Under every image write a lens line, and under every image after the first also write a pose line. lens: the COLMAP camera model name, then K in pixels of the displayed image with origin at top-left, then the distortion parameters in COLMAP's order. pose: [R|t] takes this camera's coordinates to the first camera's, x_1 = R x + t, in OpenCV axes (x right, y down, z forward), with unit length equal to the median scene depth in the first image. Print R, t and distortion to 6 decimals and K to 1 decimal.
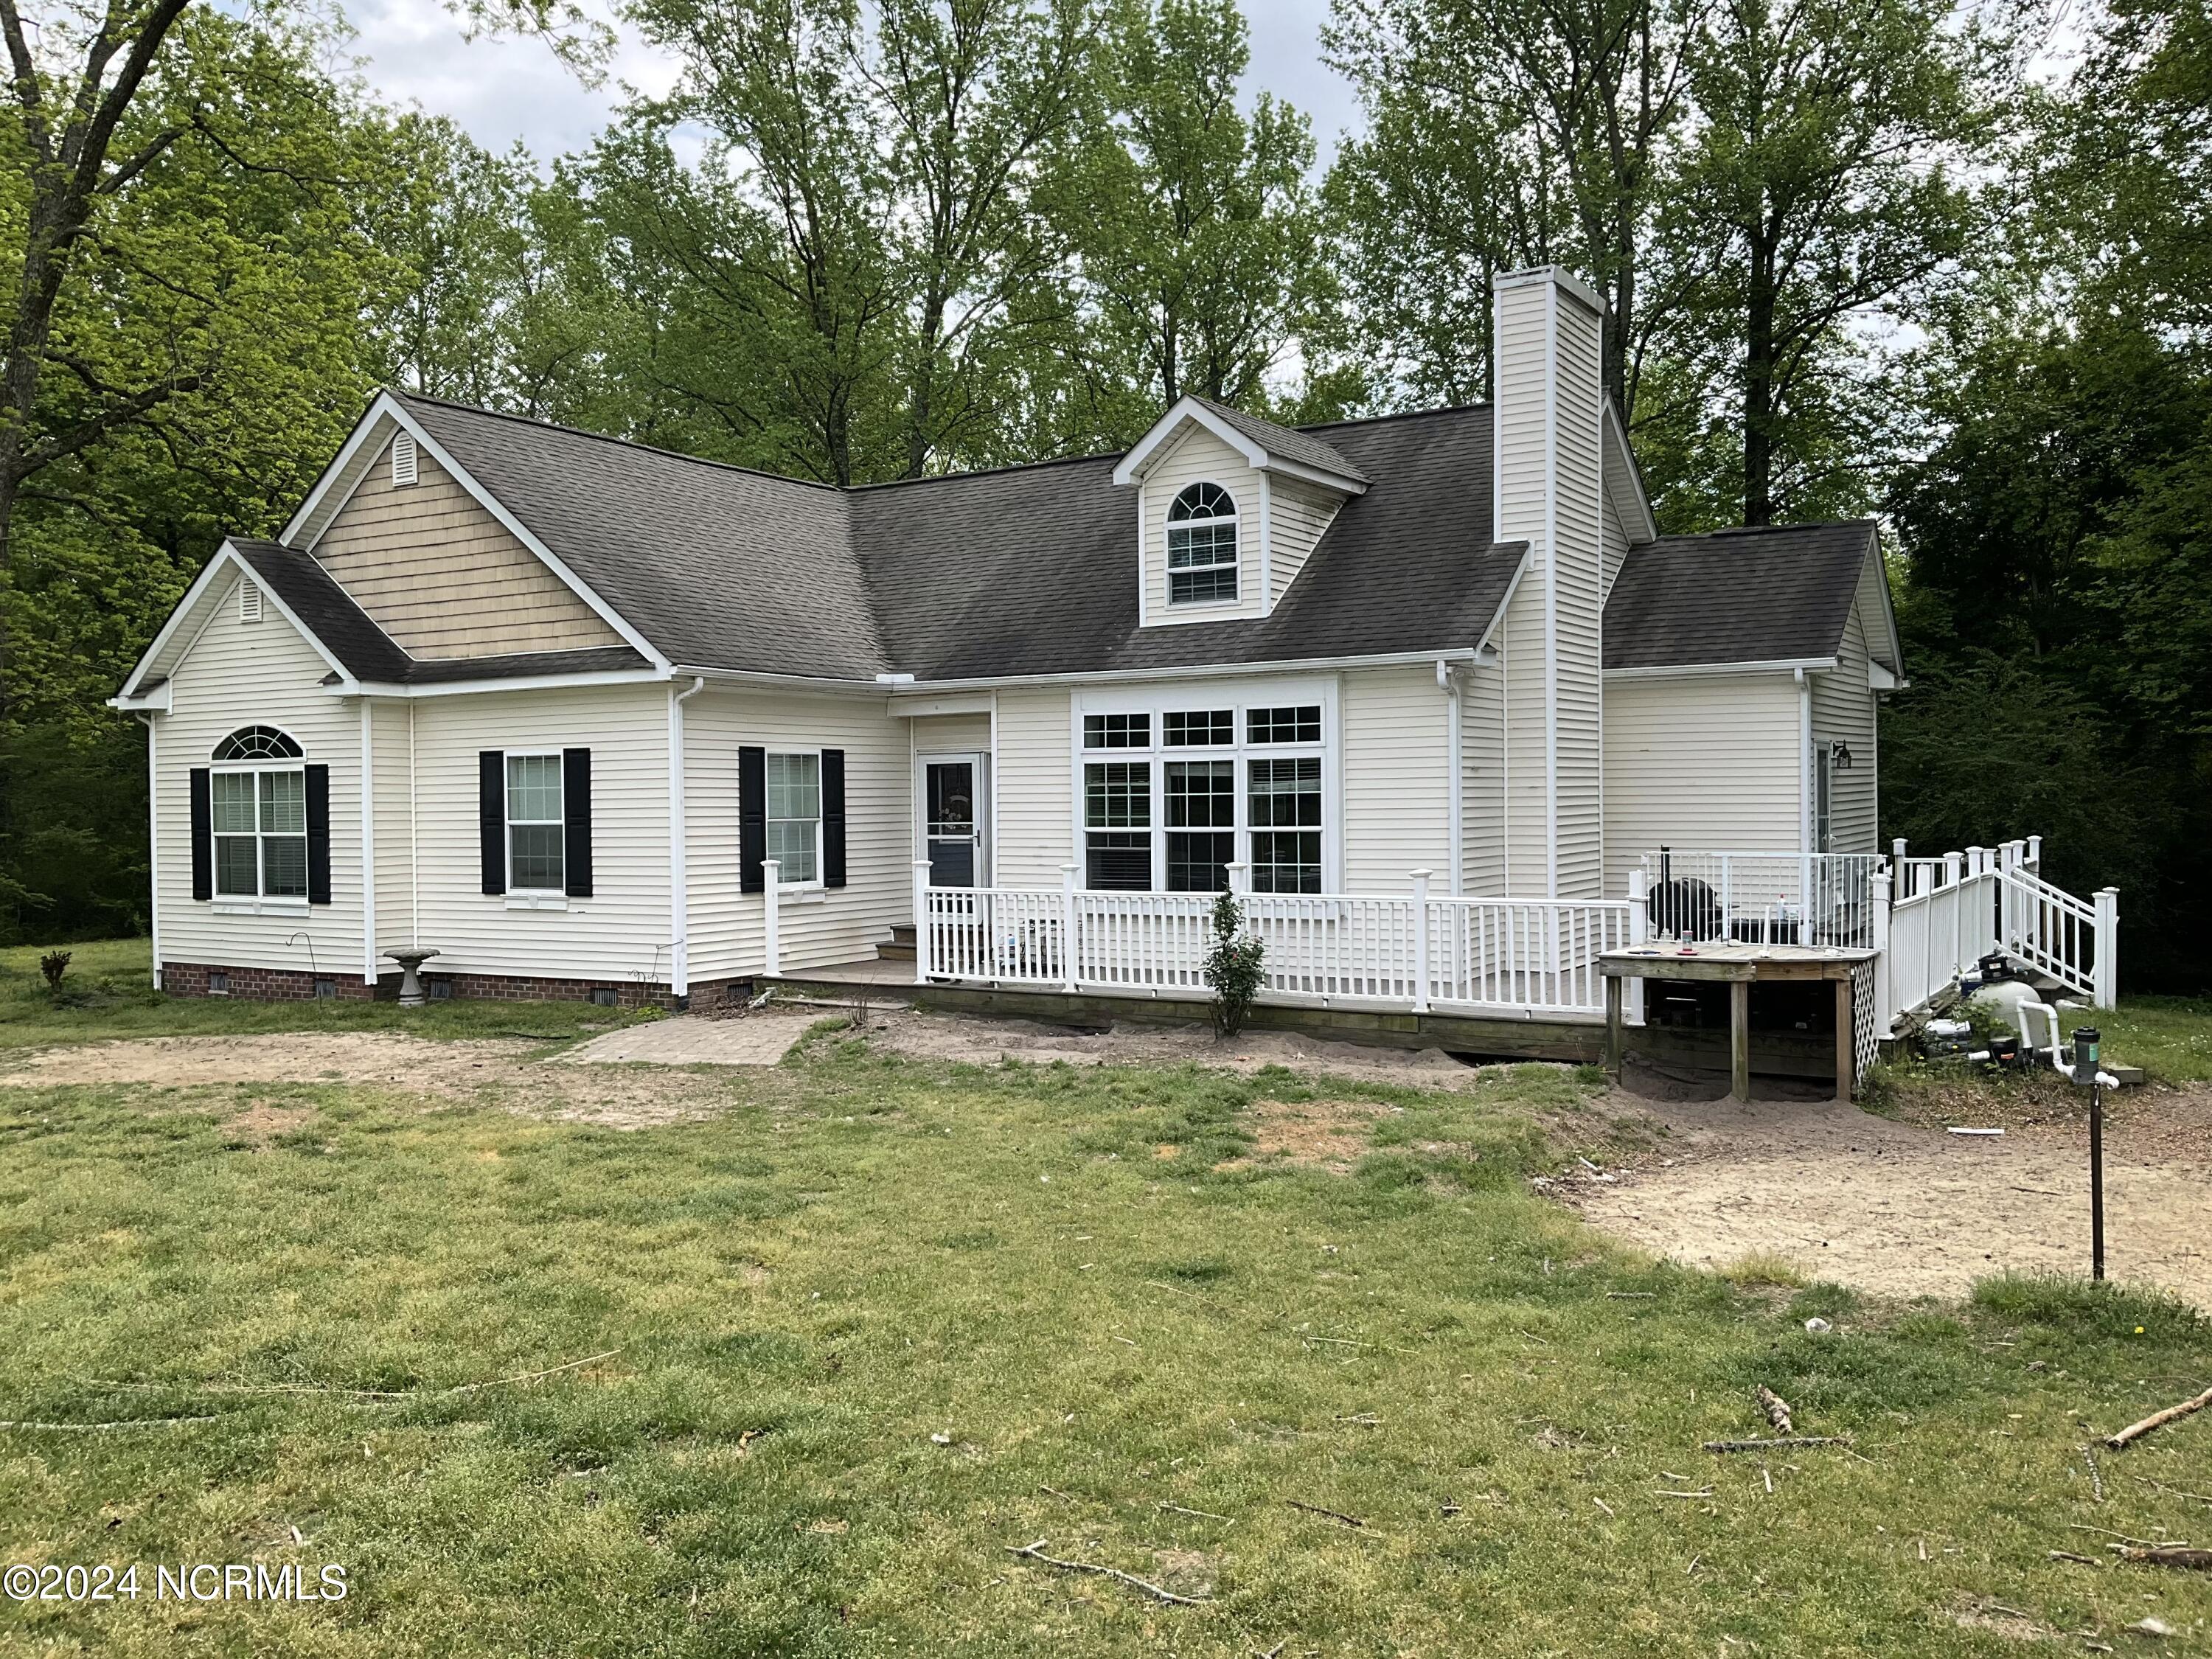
lens RADIAL K [[1767.4, 0, 1106.0], [0, 1767.4, 829.5], [0, 0, 1]] dist [0.148015, -0.251579]
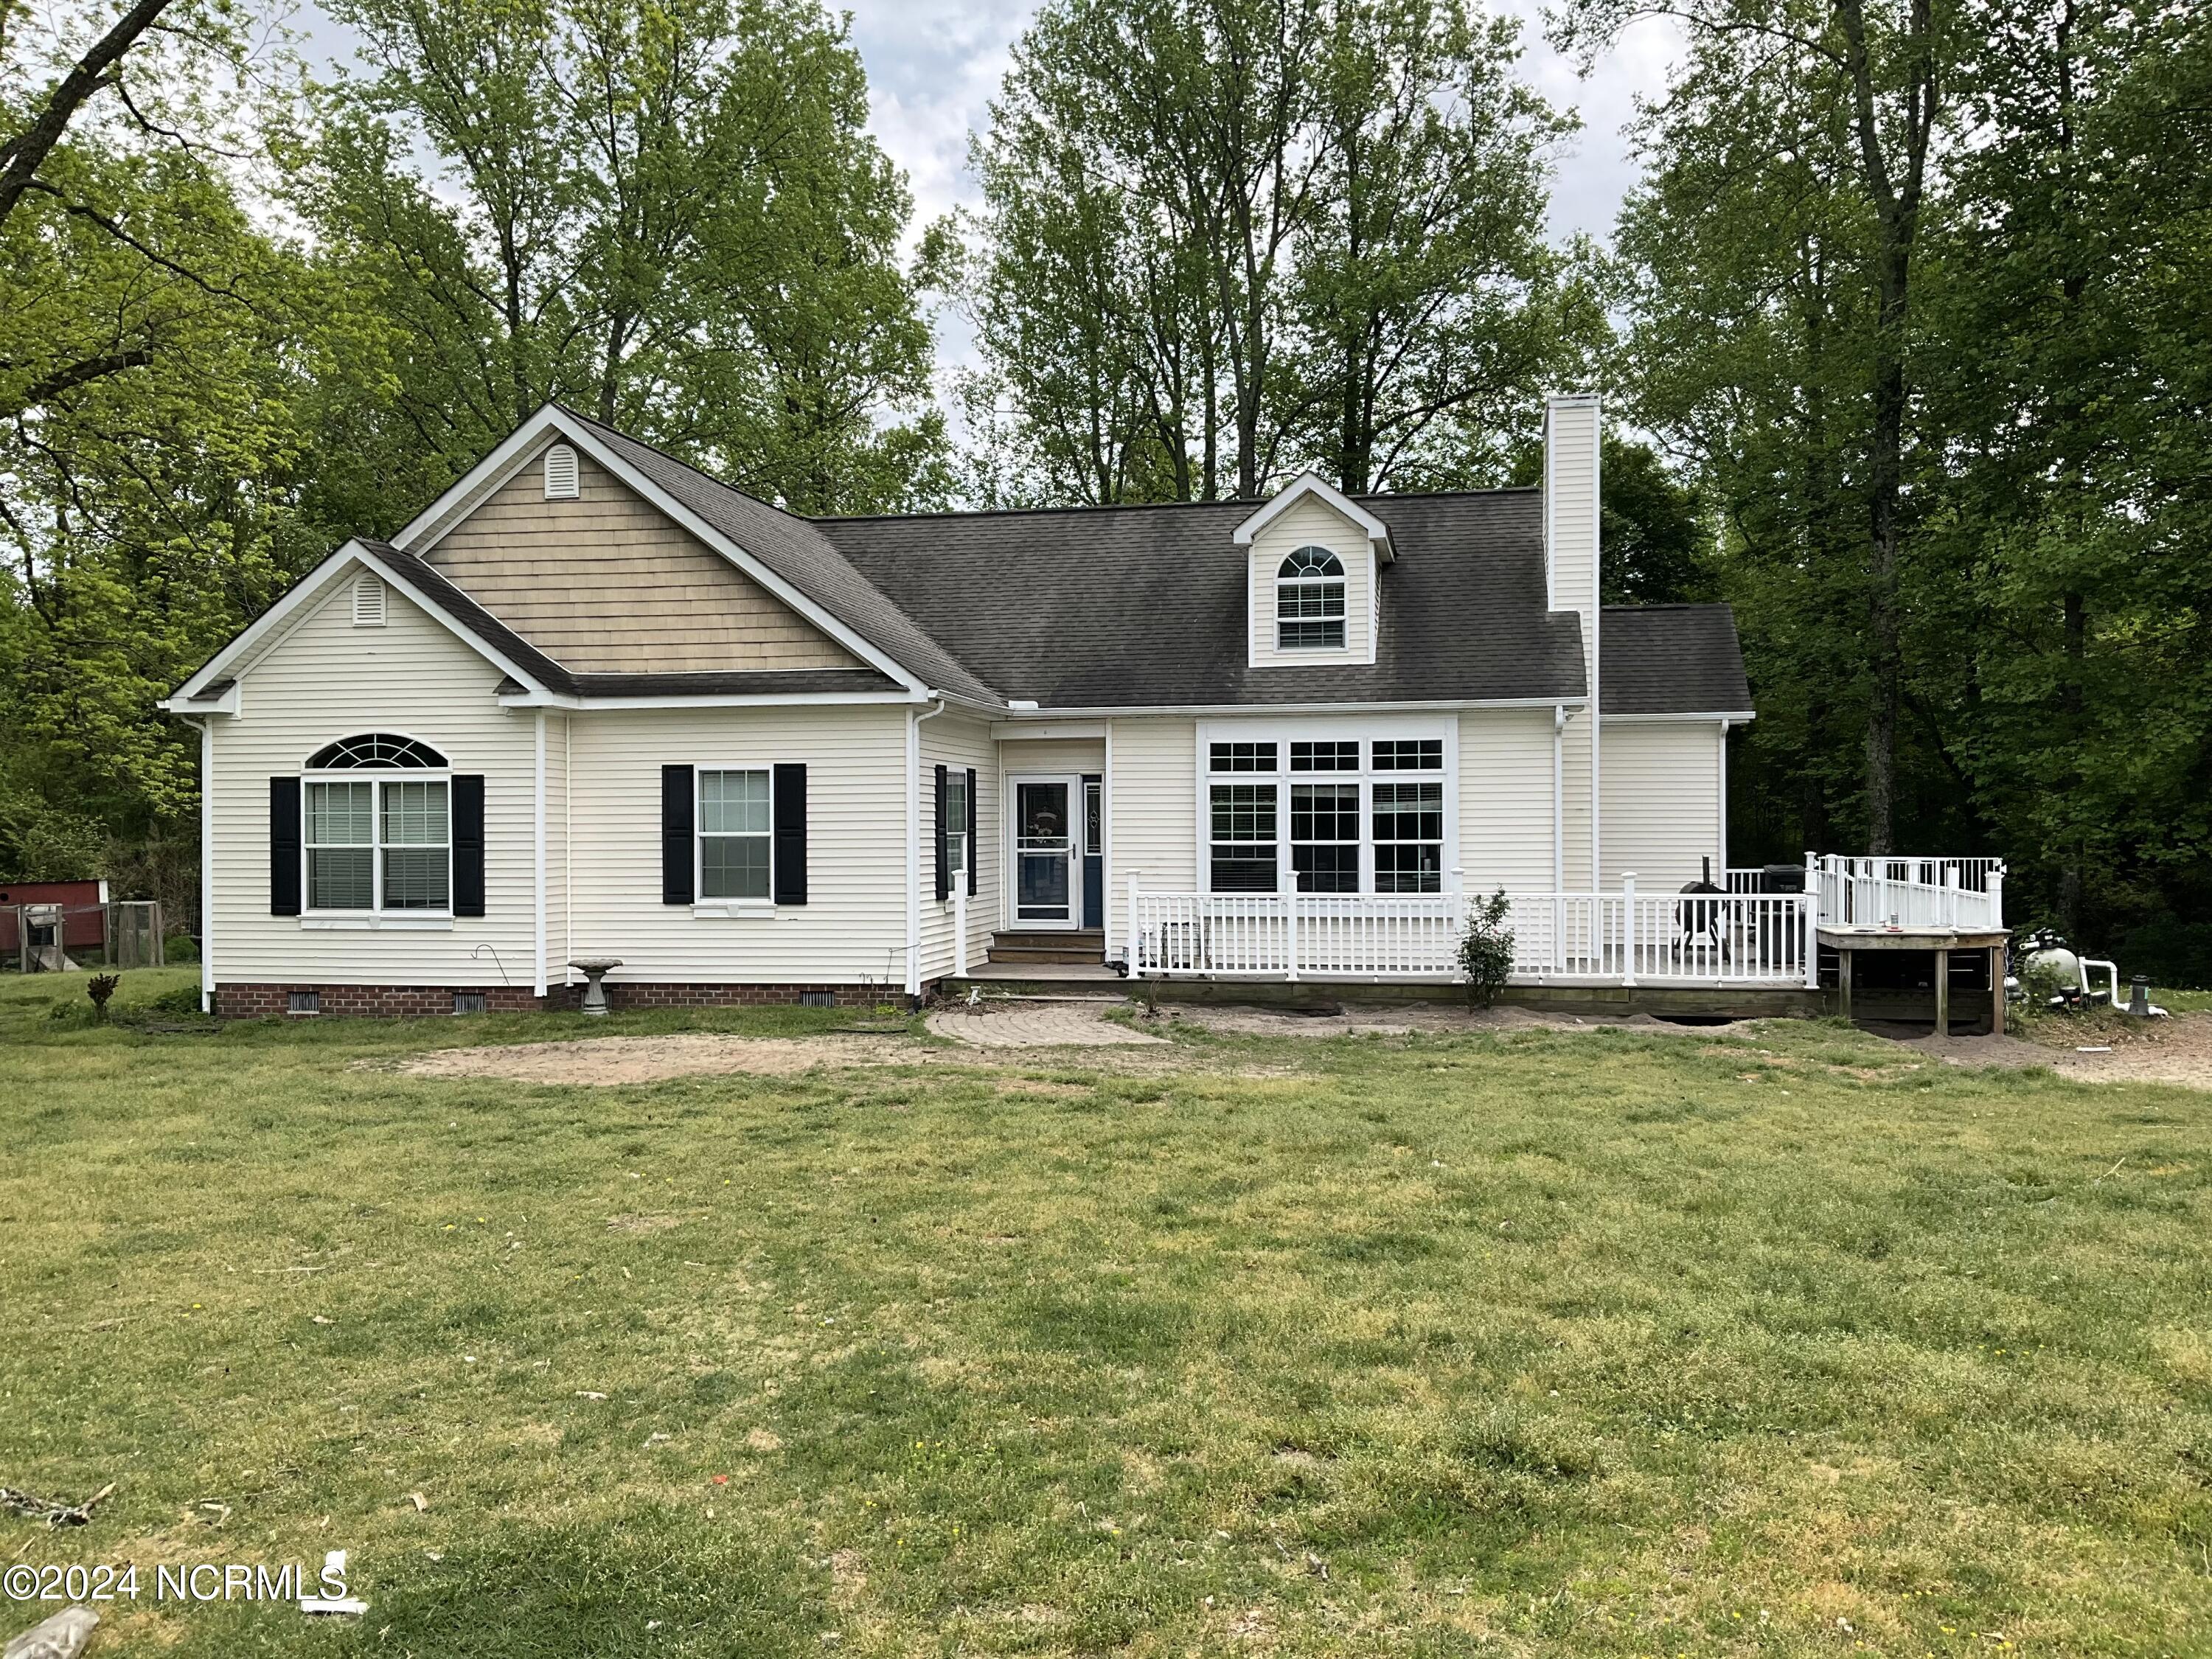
lens RADIAL K [[1767.4, 0, 1106.0], [0, 1767.4, 829.5], [0, 0, 1]] dist [0.148015, -0.251579]
pose [[0.935469, 0.006489, 0.353350, -0.479763], [-0.000489, 0.999854, -0.017067, 0.010894], [-0.353409, 0.015793, 0.935336, -0.042452]]
